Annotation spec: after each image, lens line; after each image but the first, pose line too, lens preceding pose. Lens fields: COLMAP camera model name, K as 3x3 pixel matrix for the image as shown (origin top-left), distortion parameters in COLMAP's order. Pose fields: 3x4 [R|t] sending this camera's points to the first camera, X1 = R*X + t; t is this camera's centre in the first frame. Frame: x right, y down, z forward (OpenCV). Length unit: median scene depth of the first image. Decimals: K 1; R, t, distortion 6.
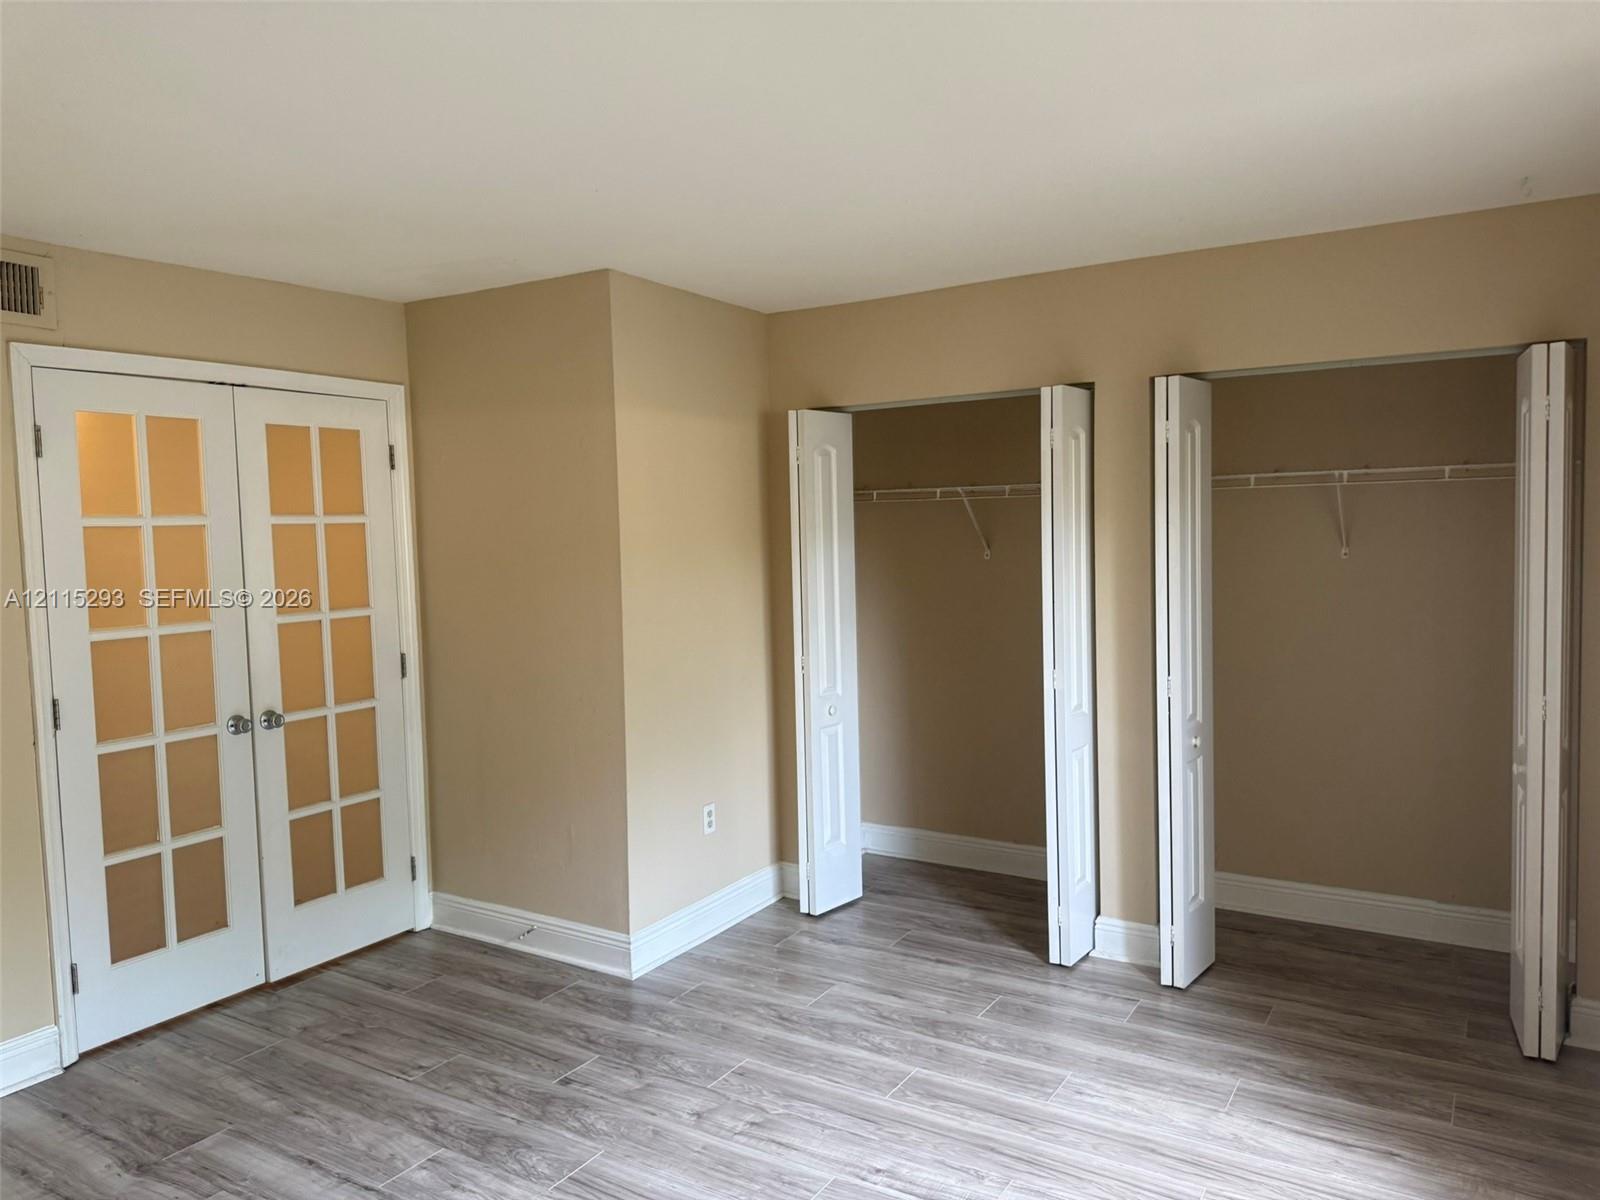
lens RADIAL K [[1145.3, 0, 800.0], [0, 1145.3, 600.0], [0, 0, 1]] dist [0.016634, -0.027704]
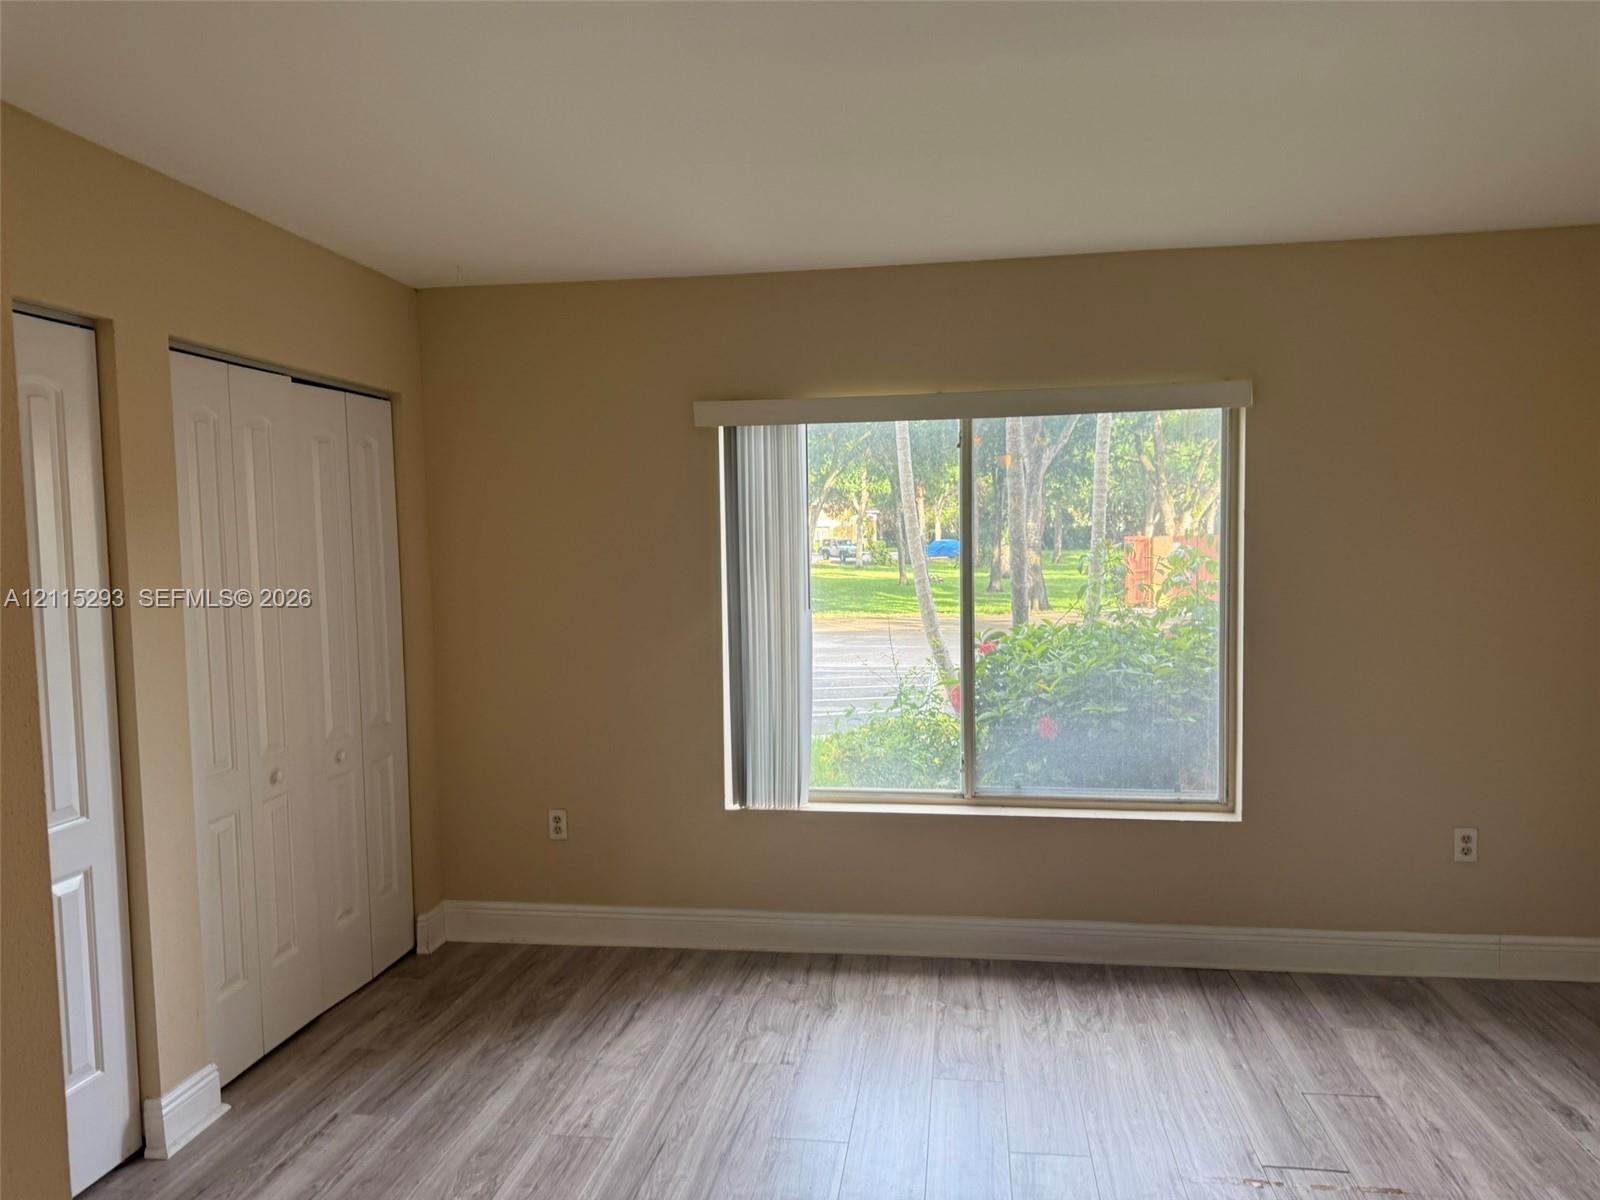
lens RADIAL K [[1121.6, 0, 800.0], [0, 1121.6, 600.0], [0, 0, 1]] dist [-0.006933, -0.001110]
pose [[-0.400730, -0.017700, 0.916025, -0.554957], [0.087091, 0.994550, 0.057317, -0.030172], [-0.912047, 0.102746, -0.397005, 0.977864]]
